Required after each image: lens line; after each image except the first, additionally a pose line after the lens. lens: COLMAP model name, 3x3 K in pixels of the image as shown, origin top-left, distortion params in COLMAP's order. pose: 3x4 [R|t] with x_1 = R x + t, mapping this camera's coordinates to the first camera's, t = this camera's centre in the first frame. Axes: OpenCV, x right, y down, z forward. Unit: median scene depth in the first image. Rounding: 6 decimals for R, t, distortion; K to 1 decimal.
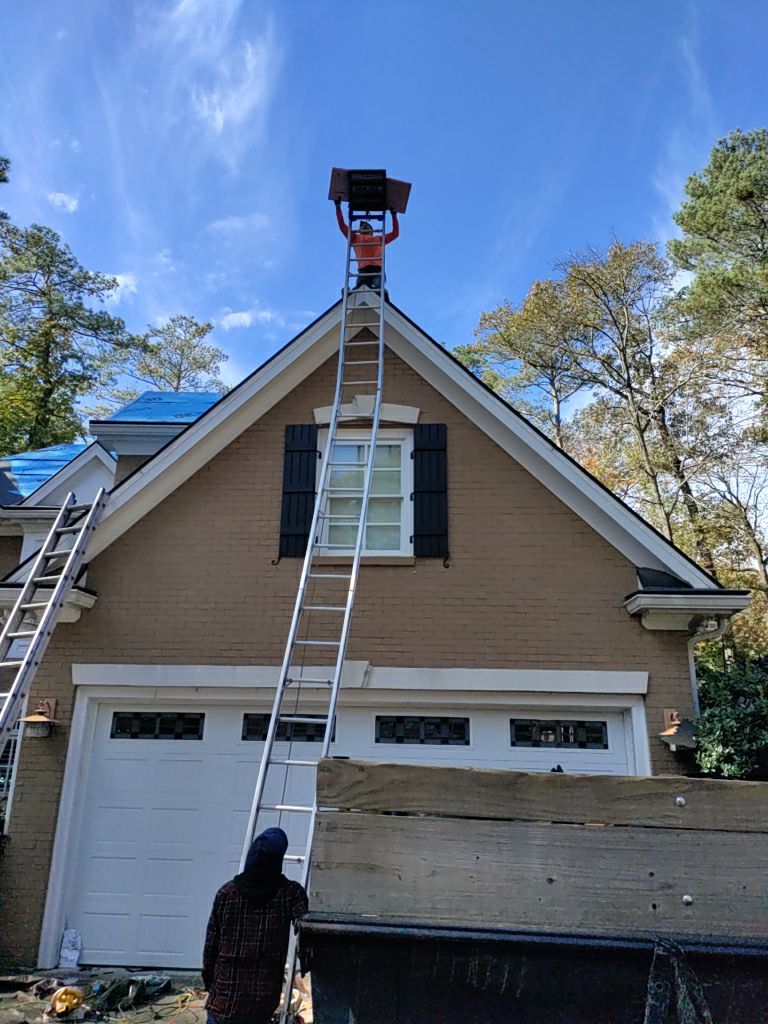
lens RADIAL K [[739.6, 0, 381.4], [0, 739.6, 509.7], [0, 0, 1]] dist [0.026629, -0.029316]
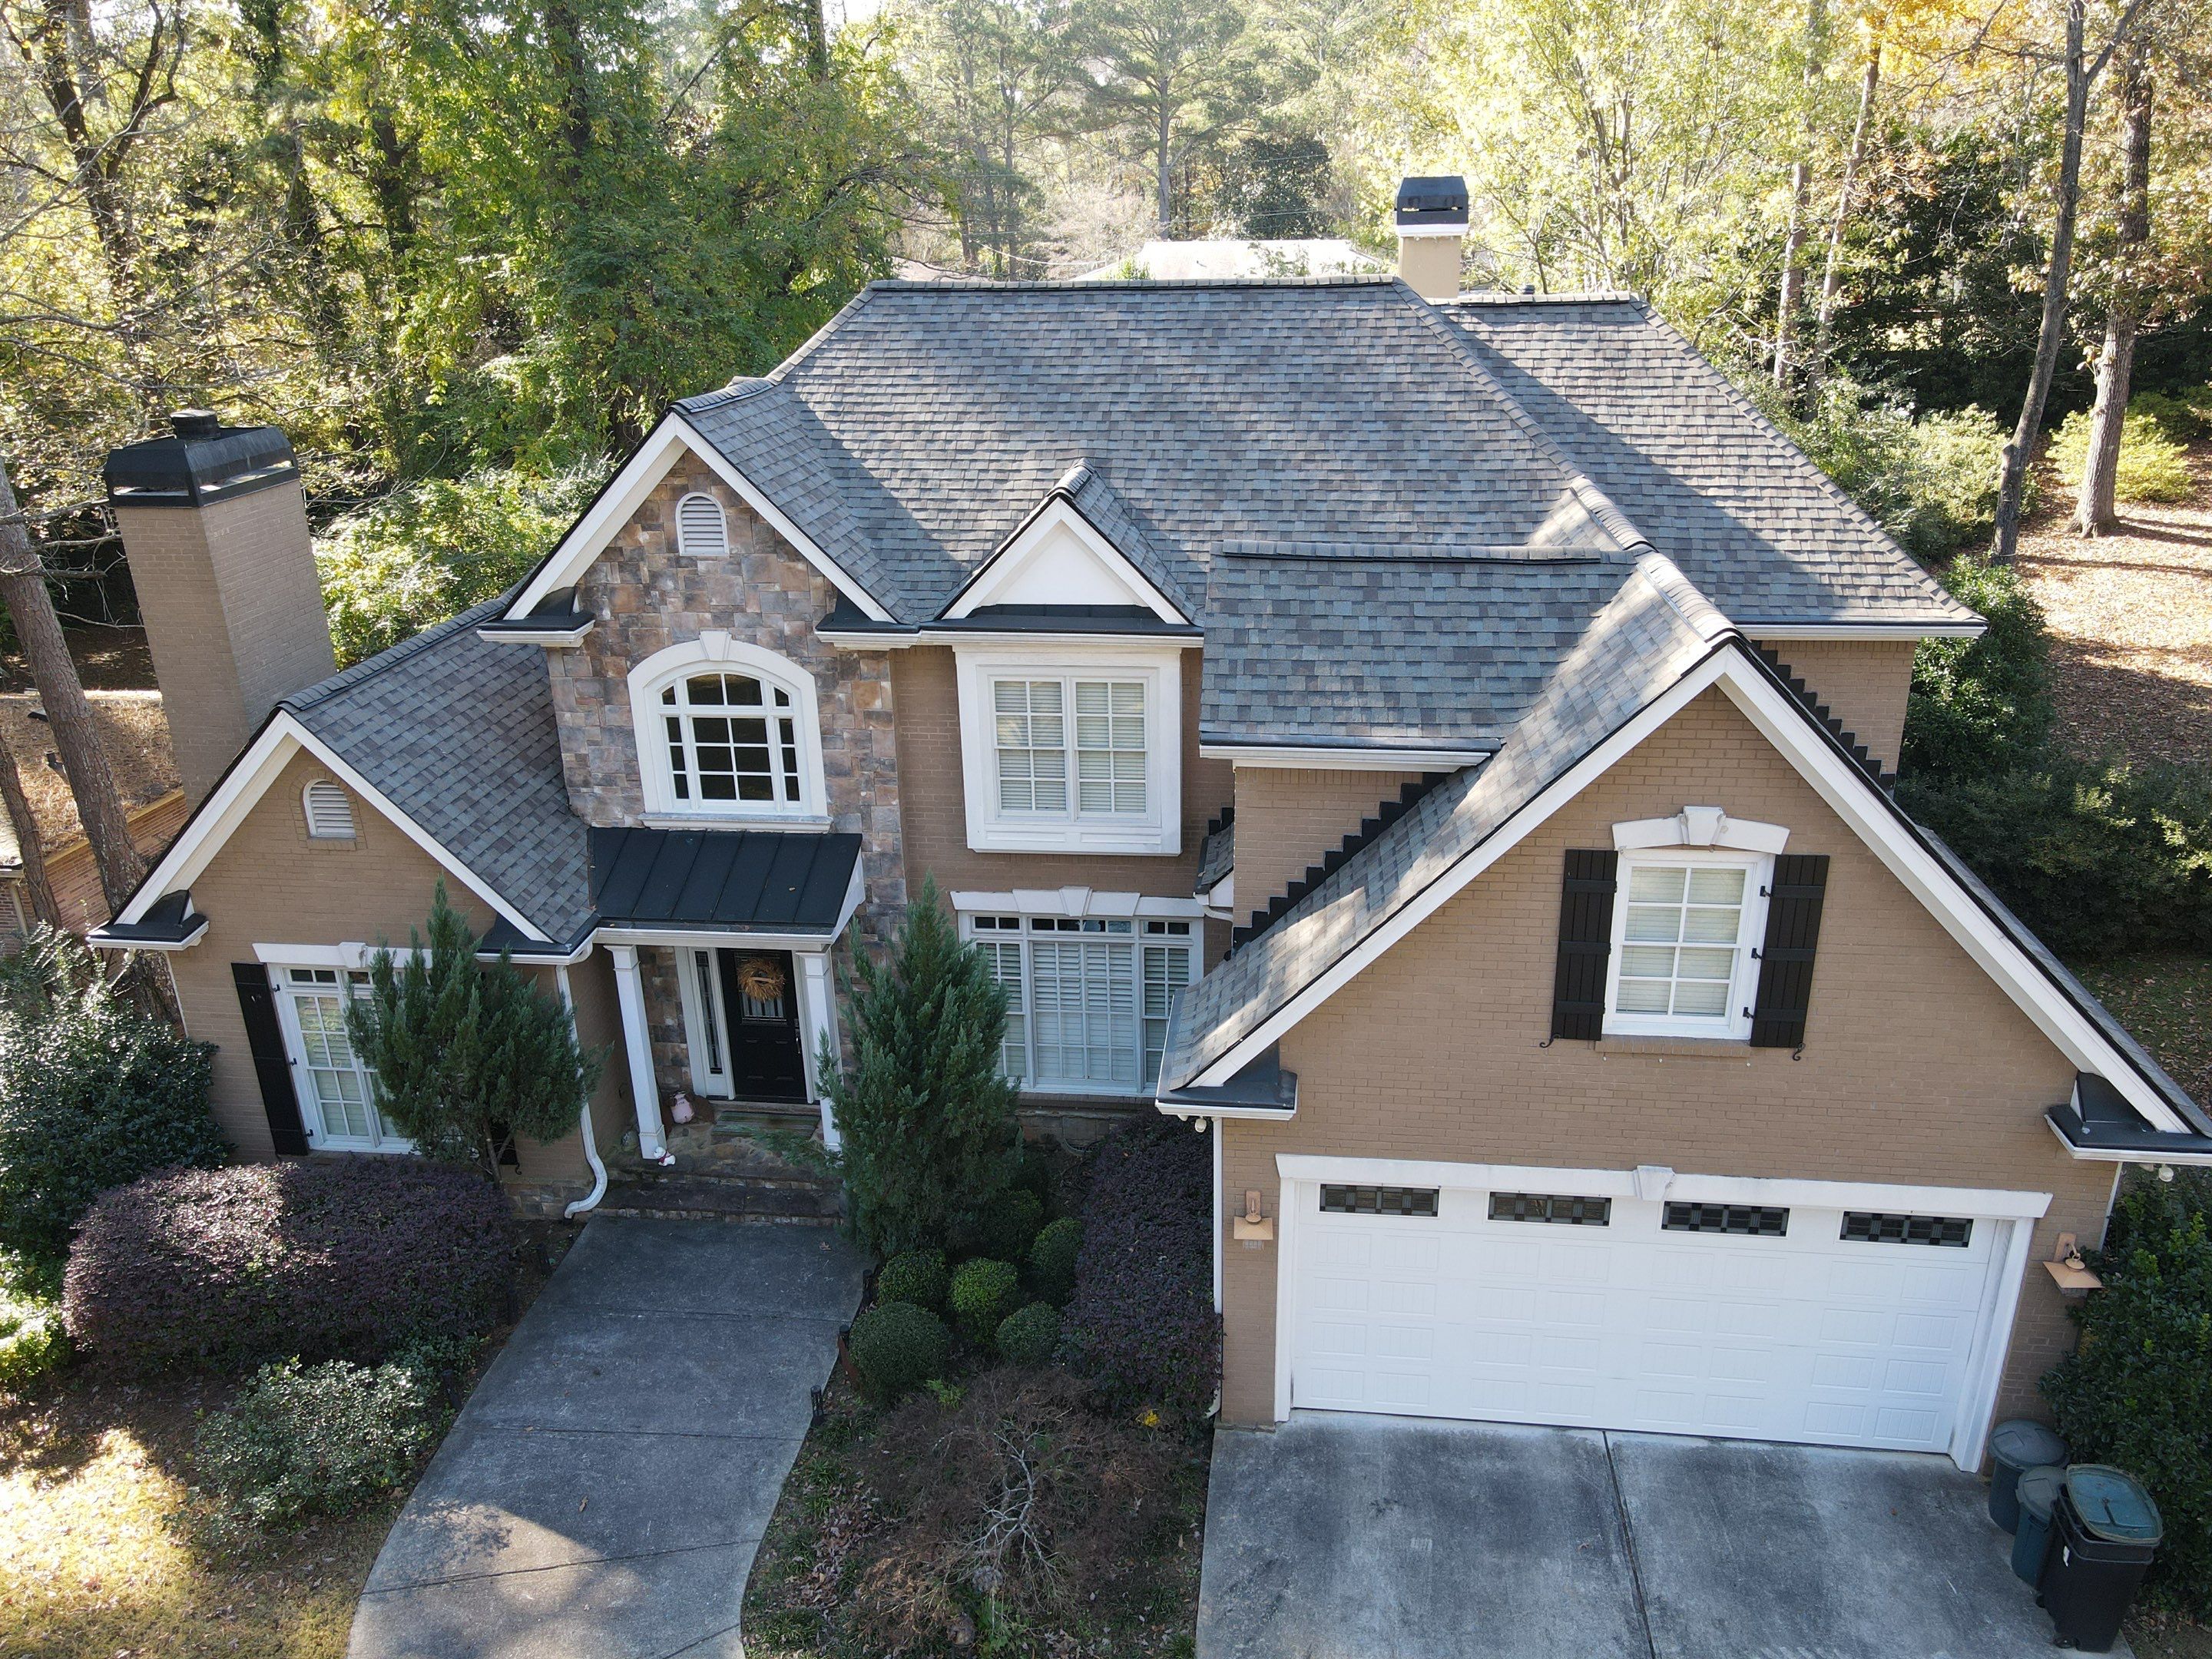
lens RADIAL K [[1620.3, 0, 1115.7], [0, 1620.3, 827.9], [0, 0, 1]] dist [-0.000024, 0.017963]
pose [[0.997270, -0.009462, -0.073239, -0.430719], [0.054523, 0.763236, 0.643816, -1.088817], [0.049807, -0.646051, 0.761668, -0.068412]]
